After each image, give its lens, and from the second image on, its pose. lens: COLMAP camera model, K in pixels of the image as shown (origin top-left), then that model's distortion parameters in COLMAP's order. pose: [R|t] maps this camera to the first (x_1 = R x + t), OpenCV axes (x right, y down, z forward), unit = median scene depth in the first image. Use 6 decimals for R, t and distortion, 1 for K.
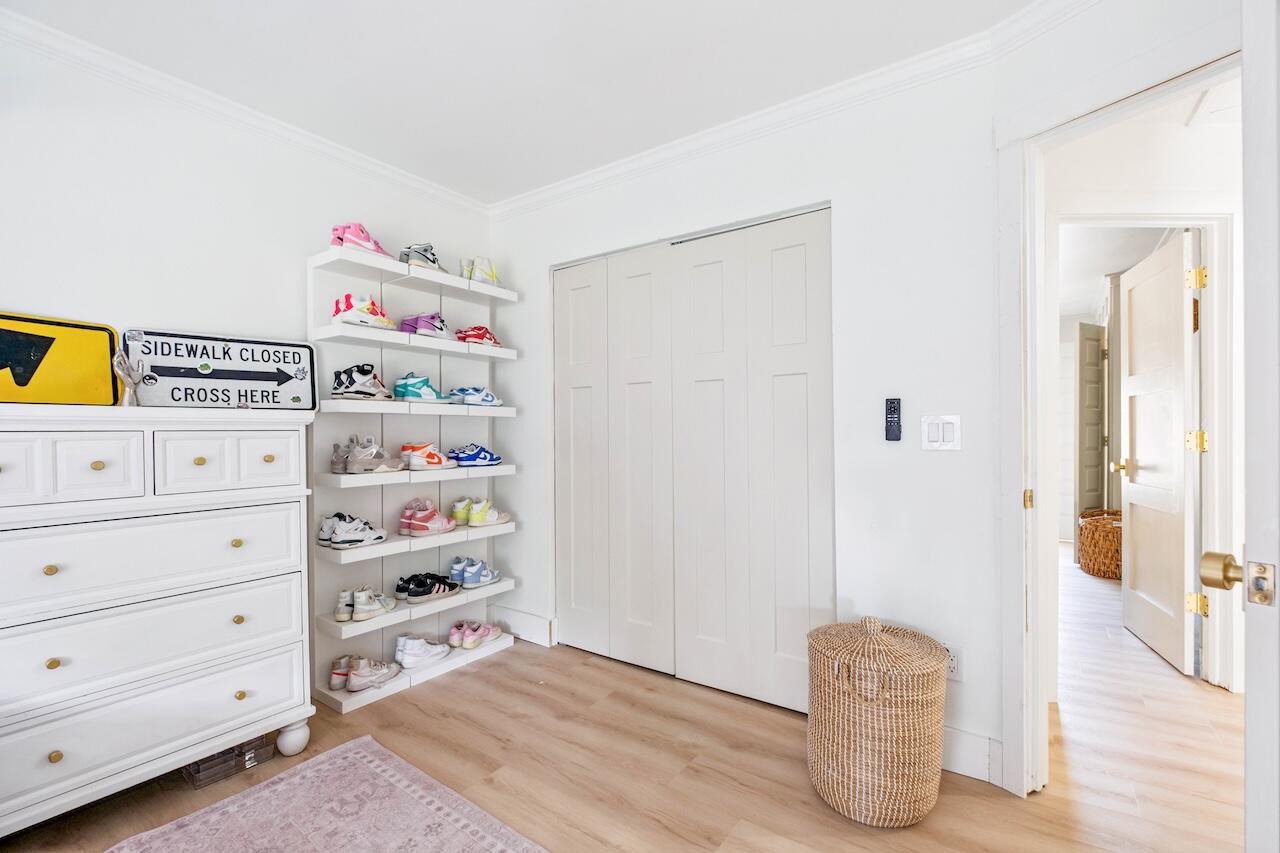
lens RADIAL K [[559.7, 0, 641.2], [0, 559.7, 429.3], [0, 0, 1]] dist [0.004922, -0.005988]
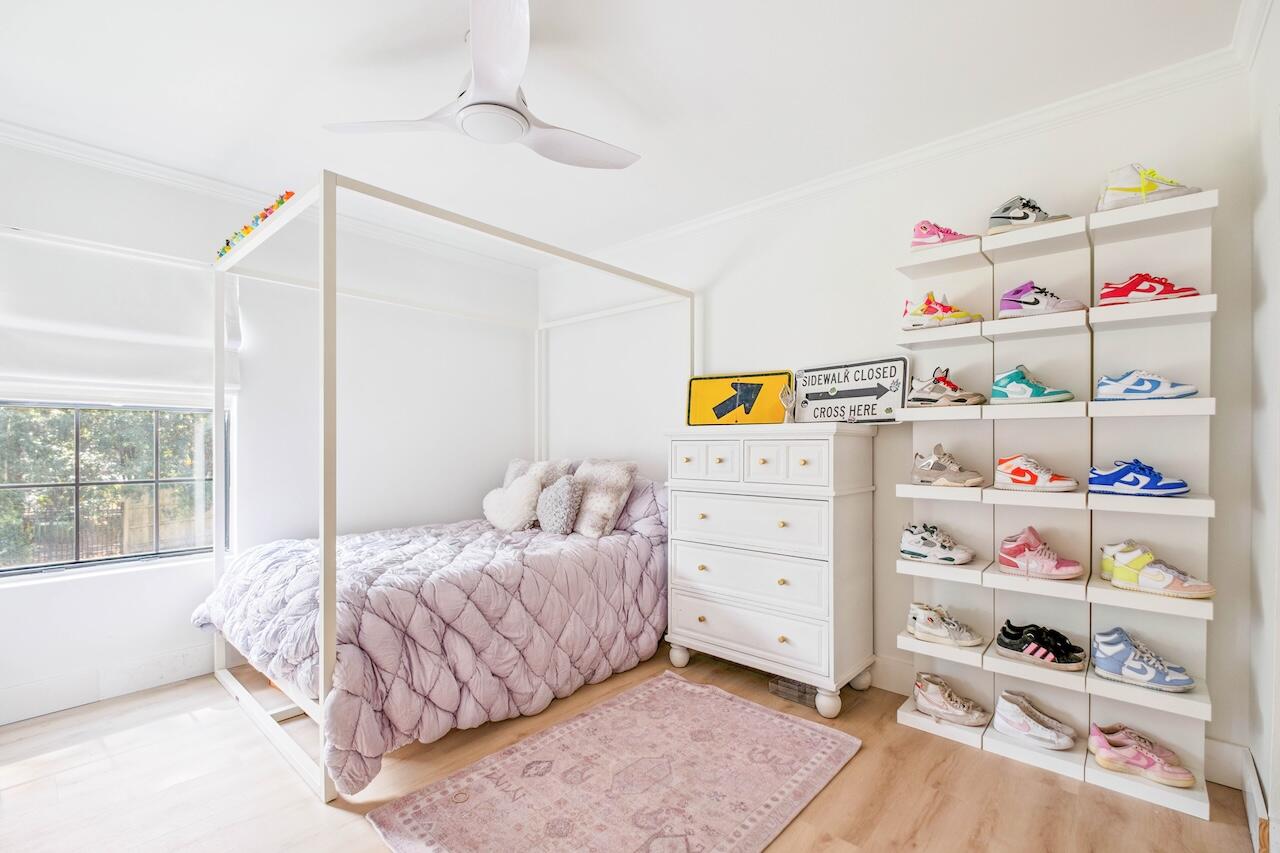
lens RADIAL K [[559.7, 0, 641.6], [0, 559.7, 438.7], [0, 0, 1]] dist [0.004922, -0.005988]
pose [[-0.106921, 0.000038, -0.994267, 0.511628], [0.005603, 0.999984, -0.000565, -0.001147], [0.994252, -0.005631, -0.106920, 0.652690]]
